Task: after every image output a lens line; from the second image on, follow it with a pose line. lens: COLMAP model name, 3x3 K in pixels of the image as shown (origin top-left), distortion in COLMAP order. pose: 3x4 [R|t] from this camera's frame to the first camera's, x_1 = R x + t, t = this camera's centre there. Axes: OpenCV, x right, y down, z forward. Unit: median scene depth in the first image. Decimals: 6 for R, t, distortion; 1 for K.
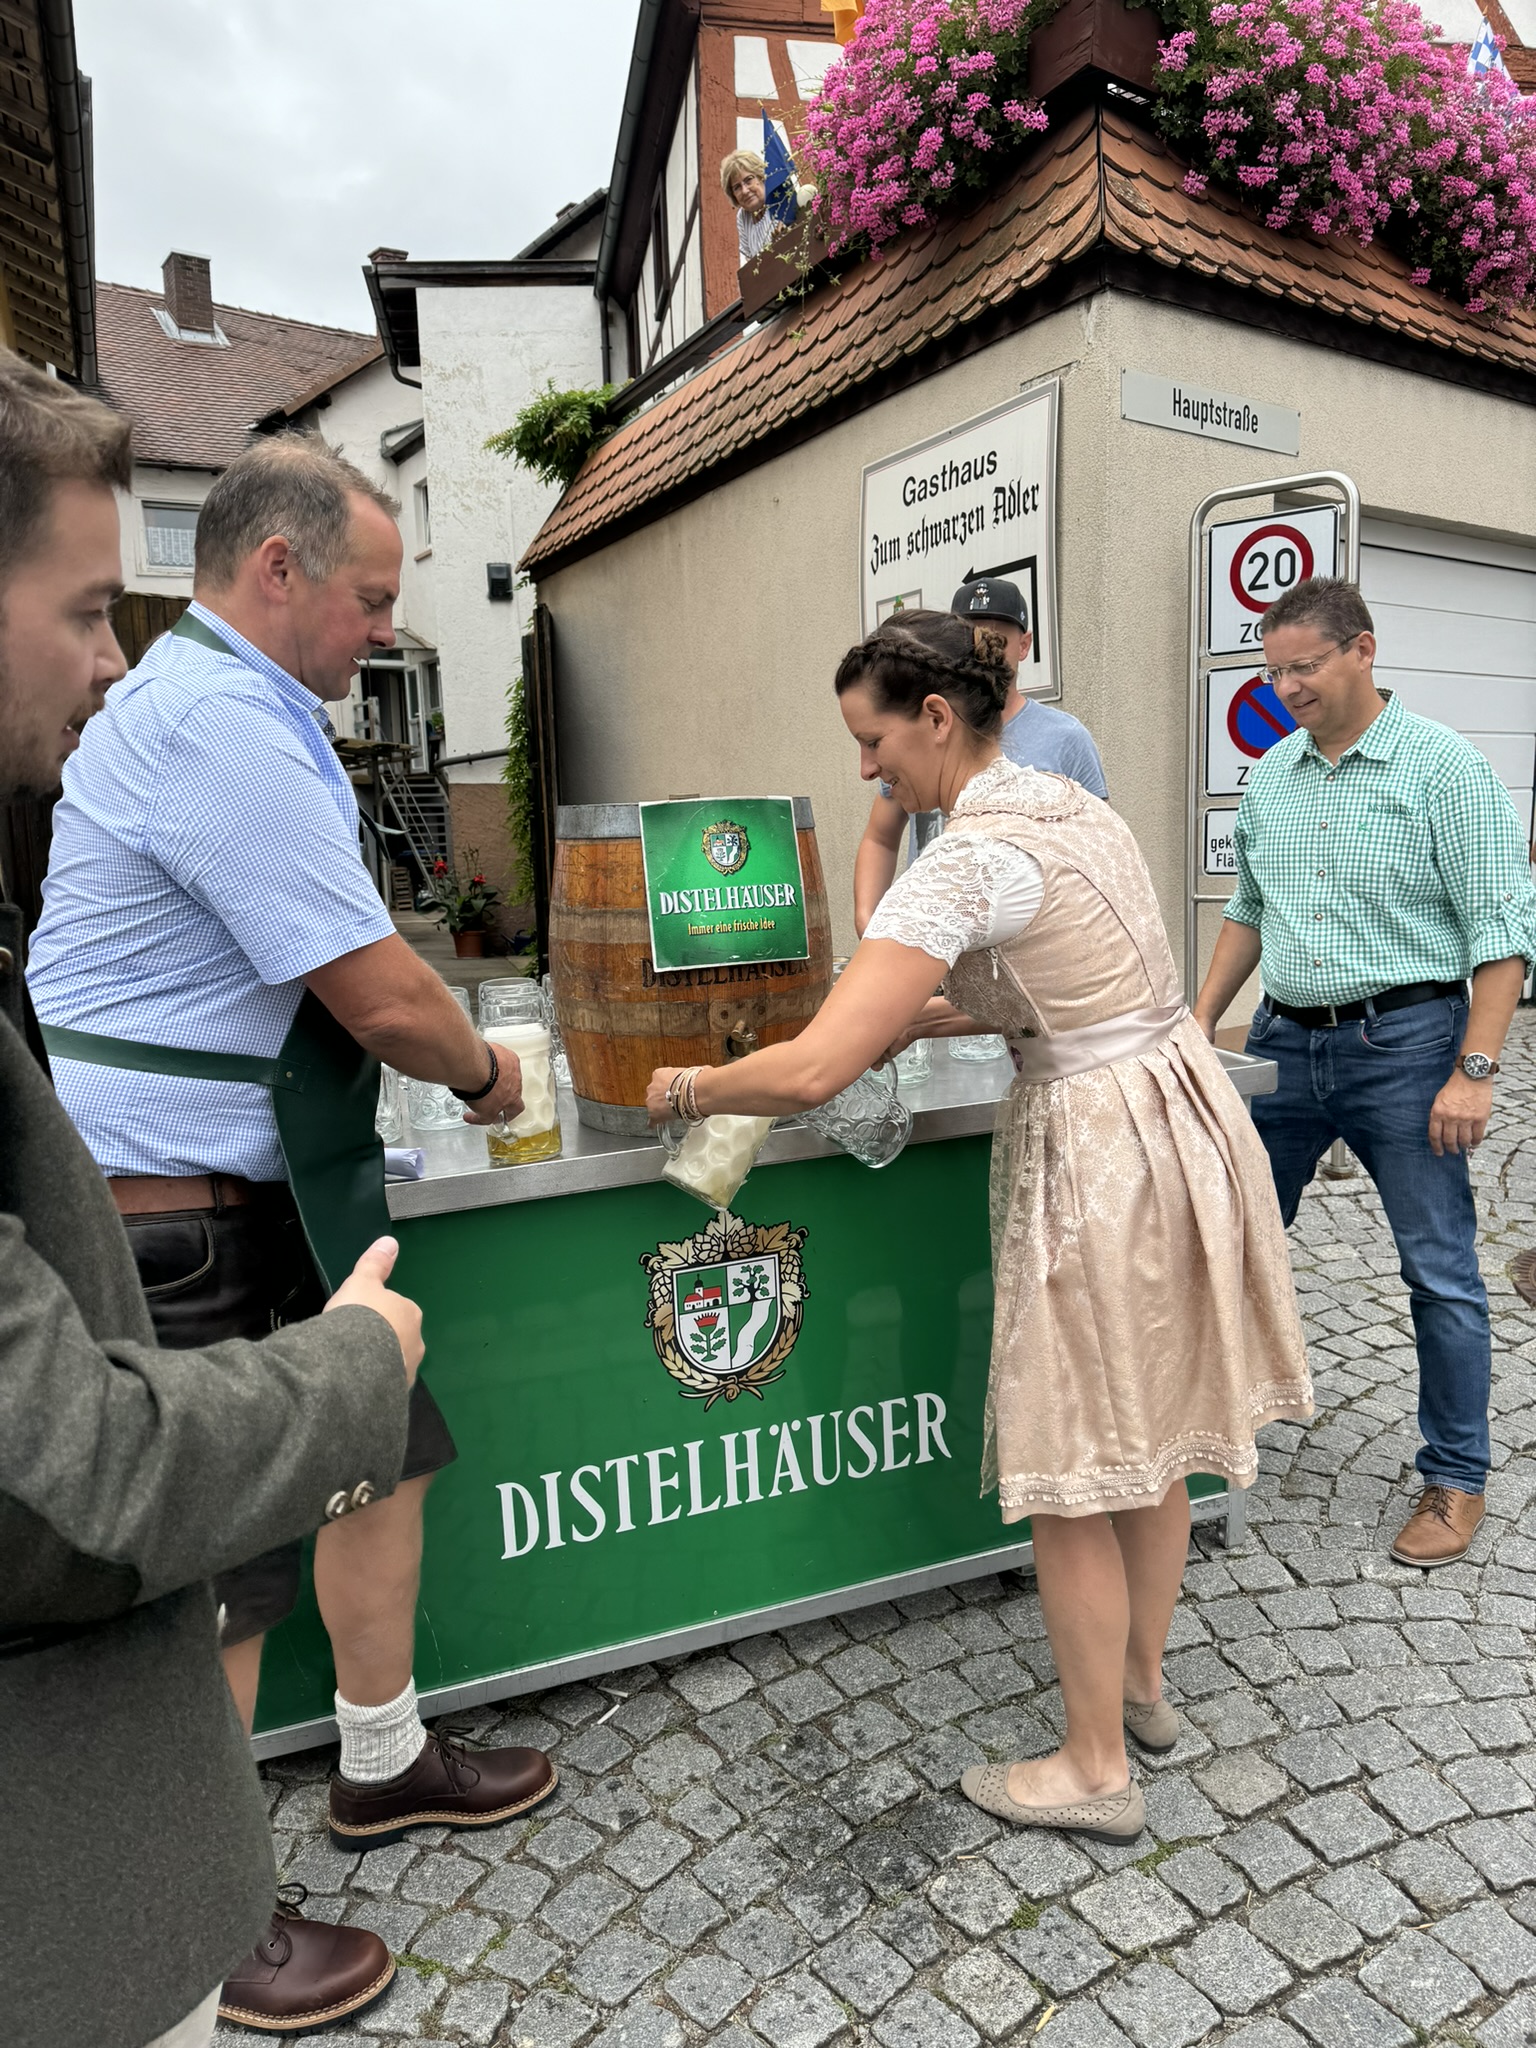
lens RADIAL K [[1478.9, 0, 776.7], [0, 1478.9, 1025.7], [0, 0, 1]] dist [0.036834, -0.044904]
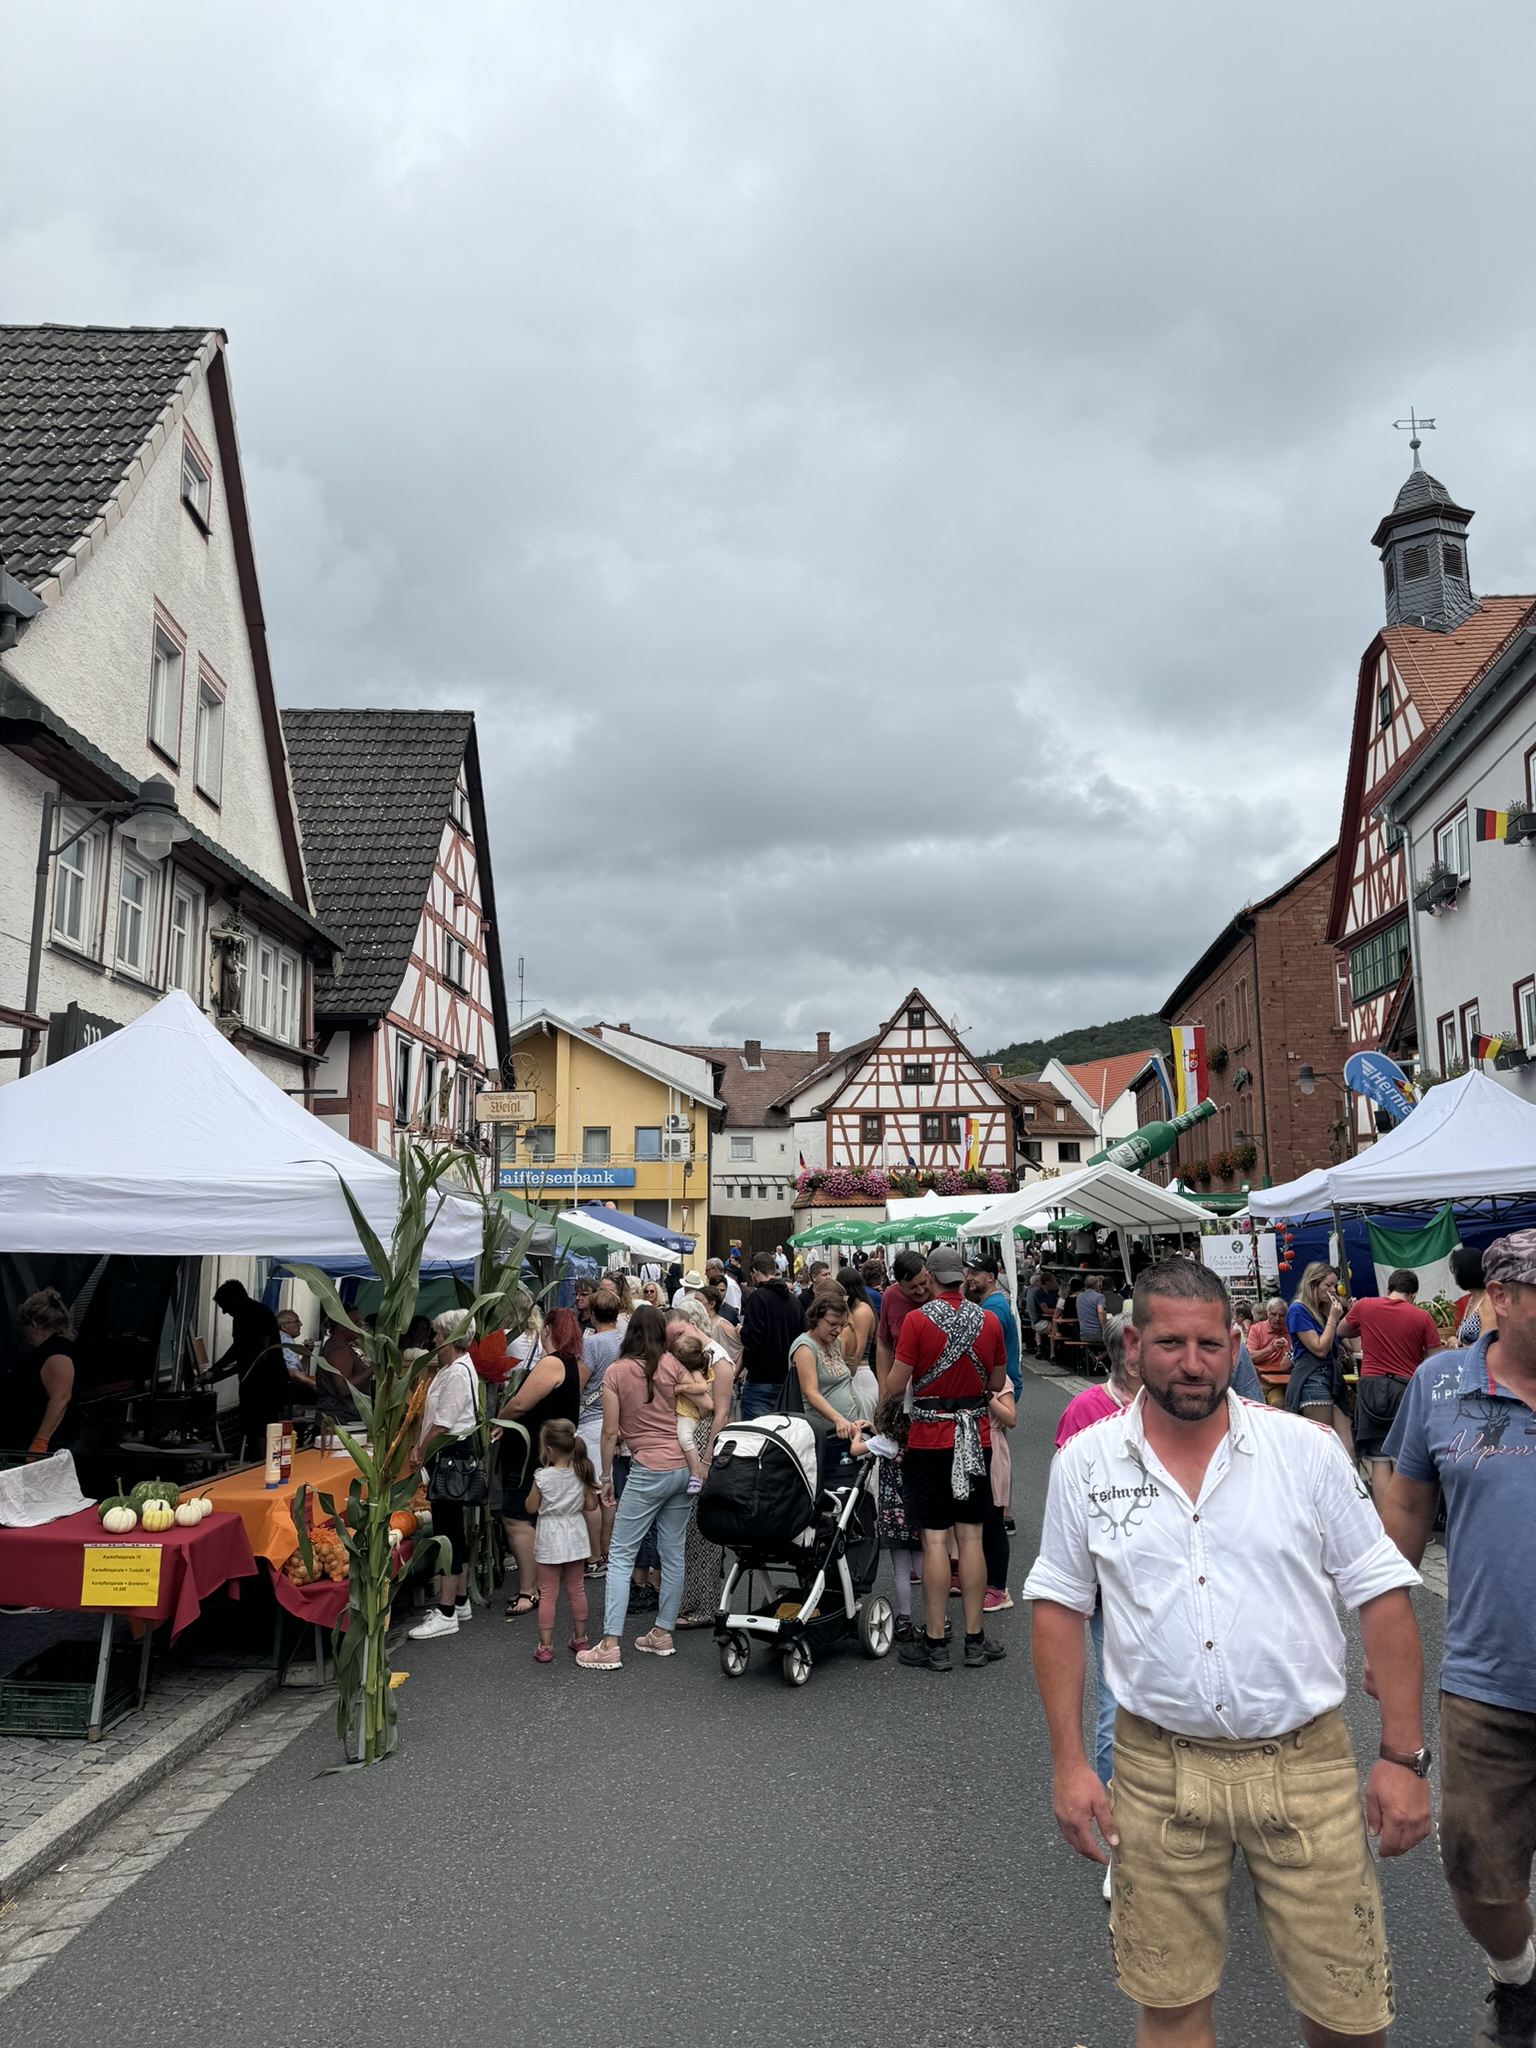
lens RADIAL K [[1449.5, 0, 768.0], [0, 1449.5, 1024.0], [0, 0, 1]] dist [0.172313, -0.000170]
pose [[0.935465, -0.025334, -0.352510, 3.616421], [-0.073170, 0.961934, -0.263306, 1.016591], [0.345762, 0.272106, 0.898001, -8.828961]]
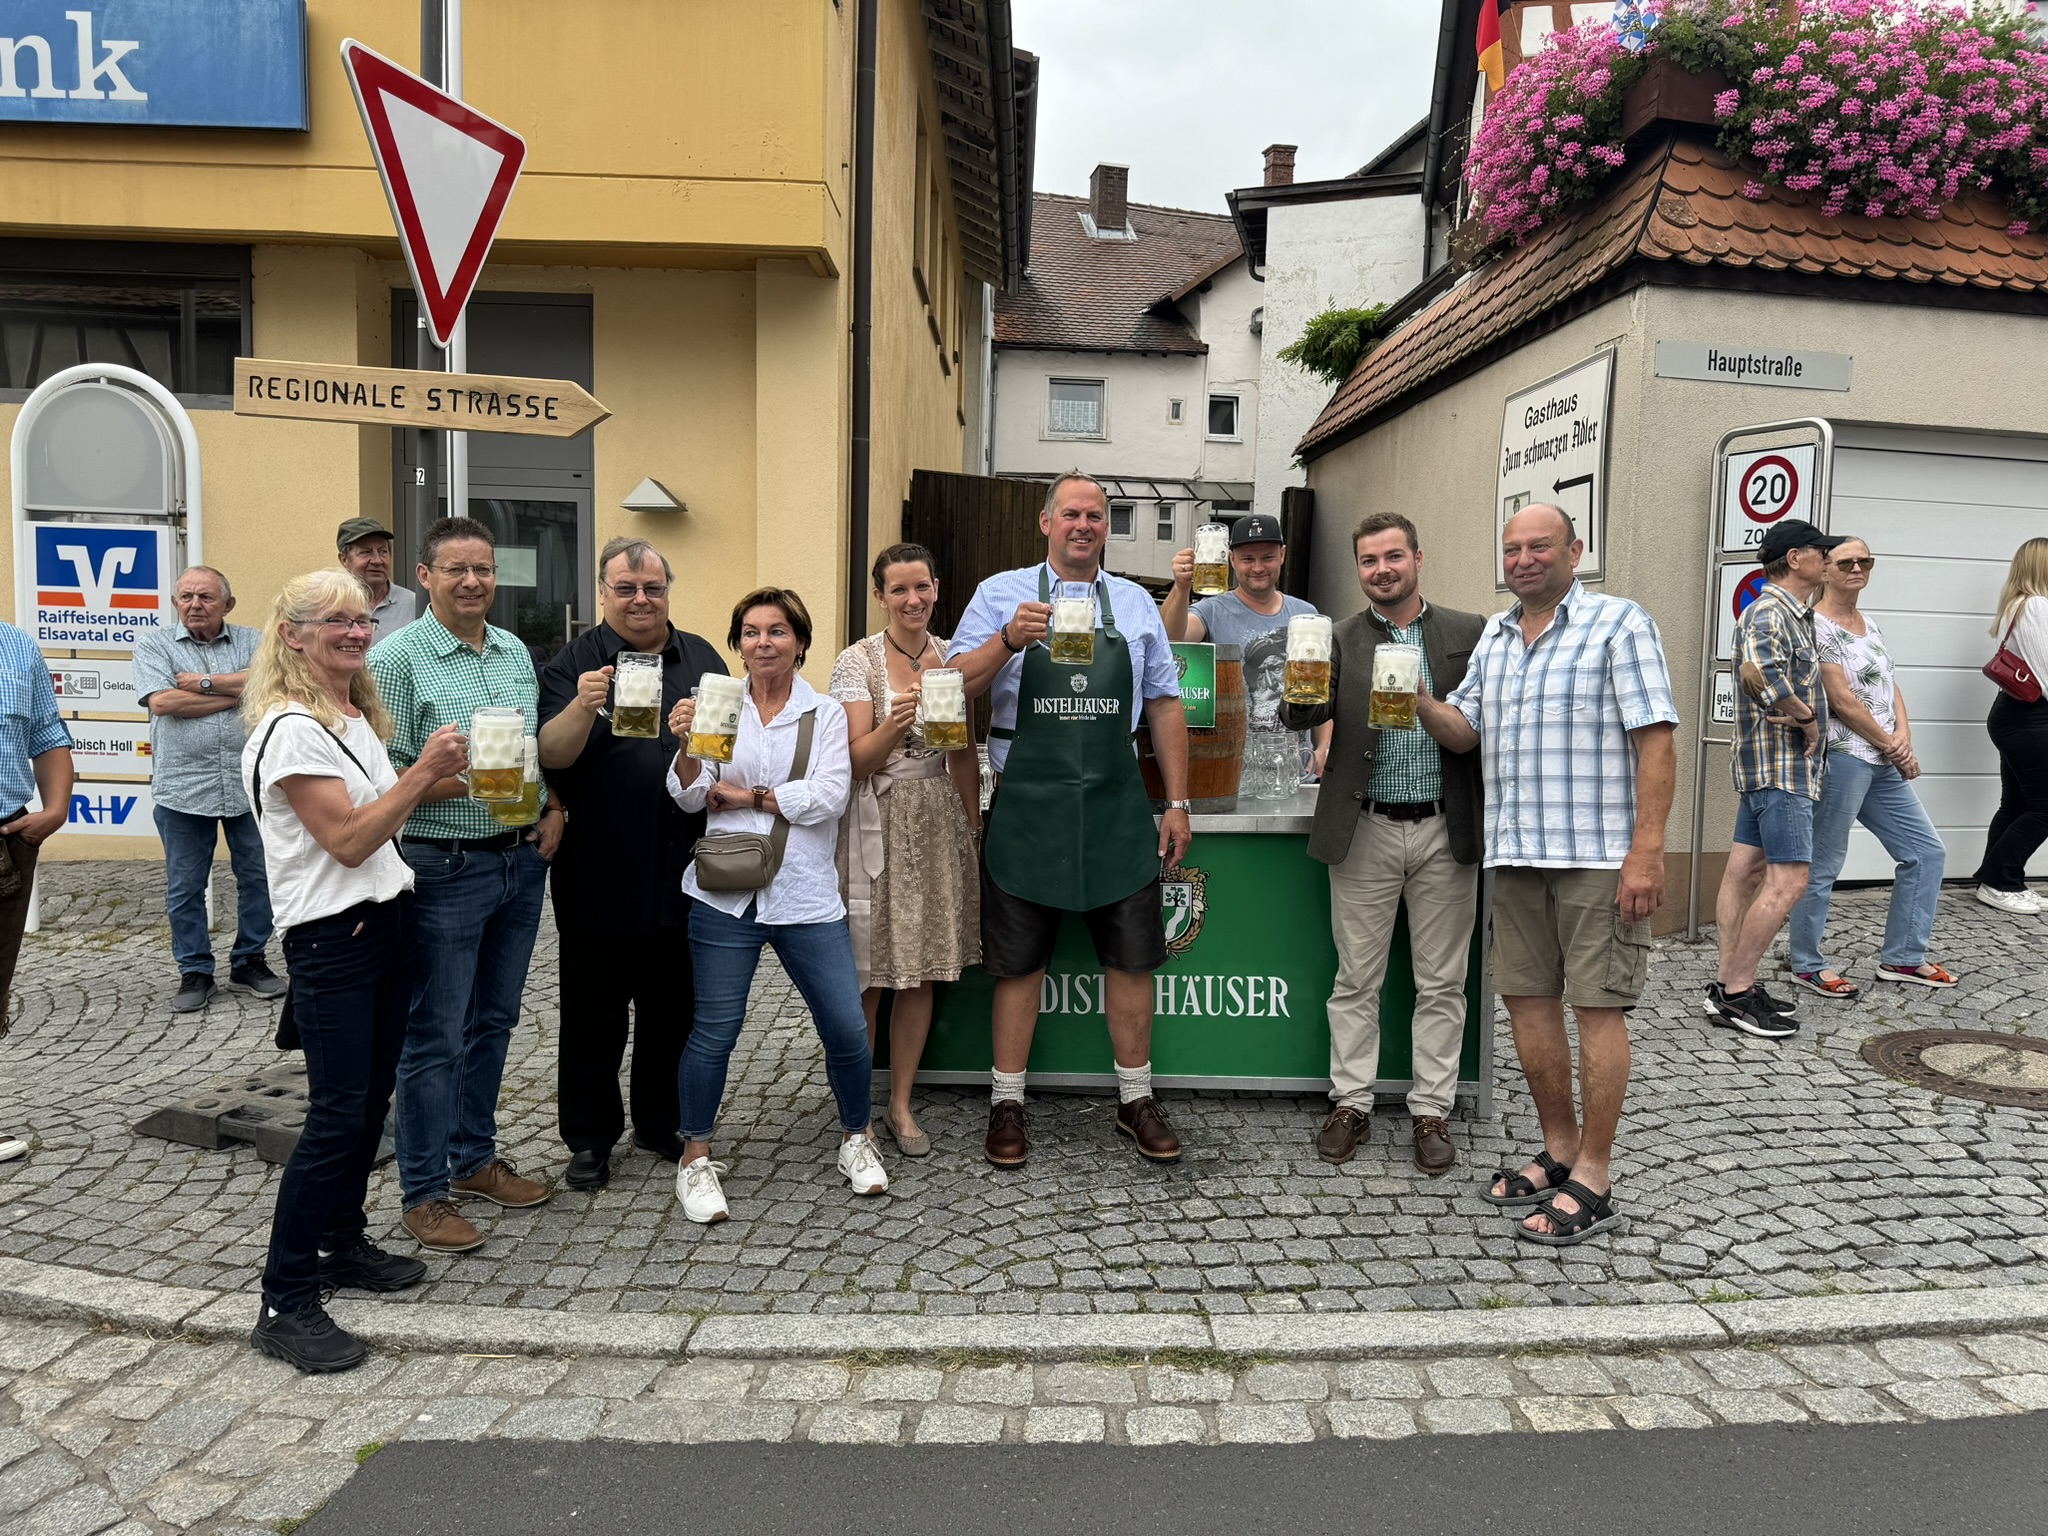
lens RADIAL K [[1456.0, 0, 1019.7], [0, 1456.0, 770.8], [0, 0, 1]] dist [0.100837, -0.108146]
pose [[0.914160, 0.084524, -0.396444, 0.265963], [-0.107096, 0.993629, -0.035104, 0.049943], [0.390951, 0.074548, 0.917388, -0.412473]]
